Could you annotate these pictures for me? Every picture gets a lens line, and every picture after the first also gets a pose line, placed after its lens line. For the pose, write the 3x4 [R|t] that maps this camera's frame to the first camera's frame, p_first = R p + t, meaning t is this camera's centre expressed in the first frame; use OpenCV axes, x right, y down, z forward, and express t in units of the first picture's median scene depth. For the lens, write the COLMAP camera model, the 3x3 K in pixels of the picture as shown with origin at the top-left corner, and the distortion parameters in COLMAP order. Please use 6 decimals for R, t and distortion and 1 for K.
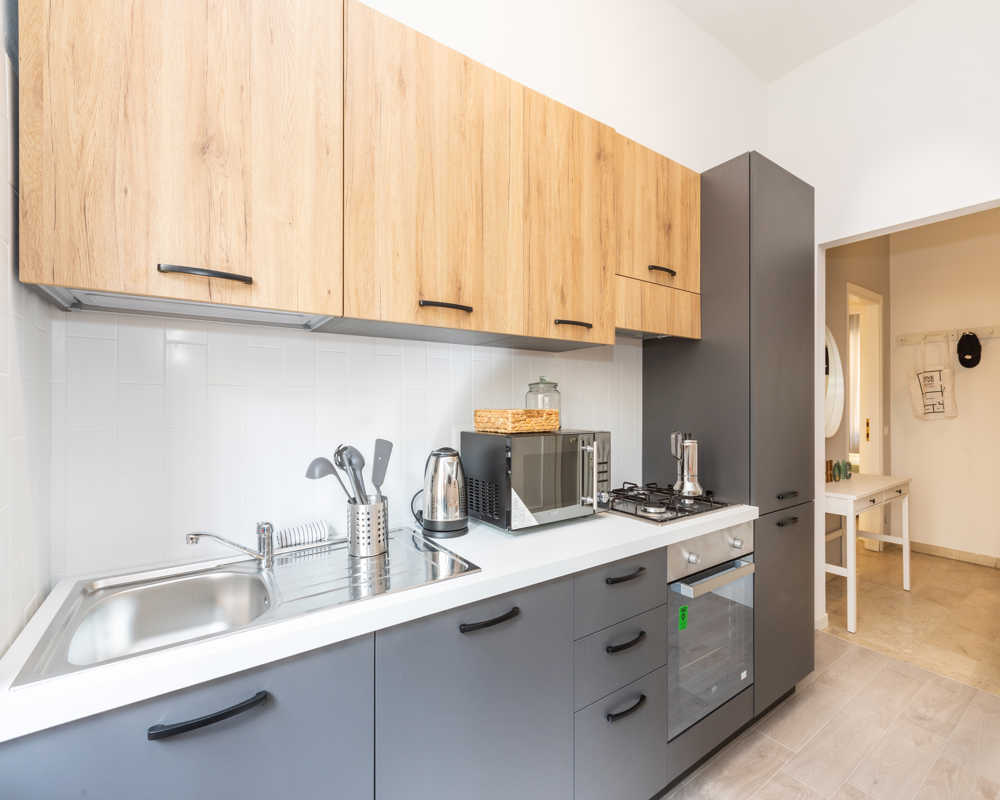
lens RADIAL K [[478.7, 0, 486.5], [0, 478.7, 400.4], [0, 0, 1]] dist [-0.000238, -0.001262]
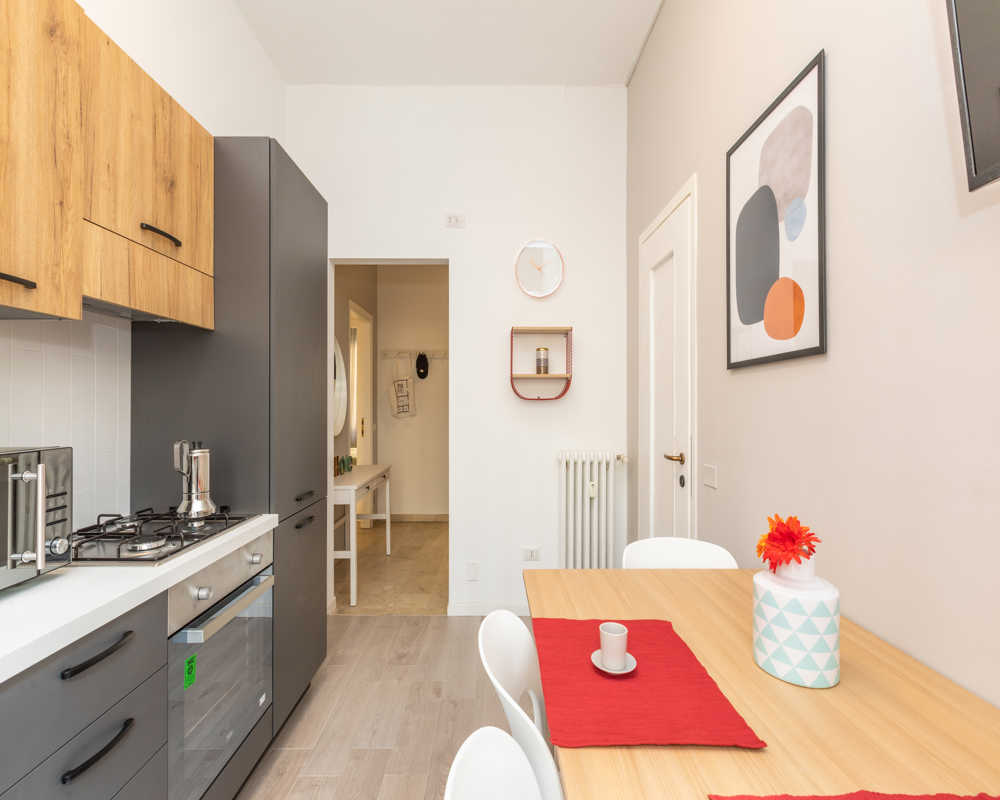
lens RADIAL K [[479.1, 0, 503.0], [0, 479.1, 403.9], [0, 0, 1]] dist [0.000581, -0.000131]
pose [[0.567240, 0.000984, 0.823552, 0.042968], [-0.004142, 0.999990, 0.001658, 0.000754], [-0.823542, -0.004352, 0.567238, 0.105921]]
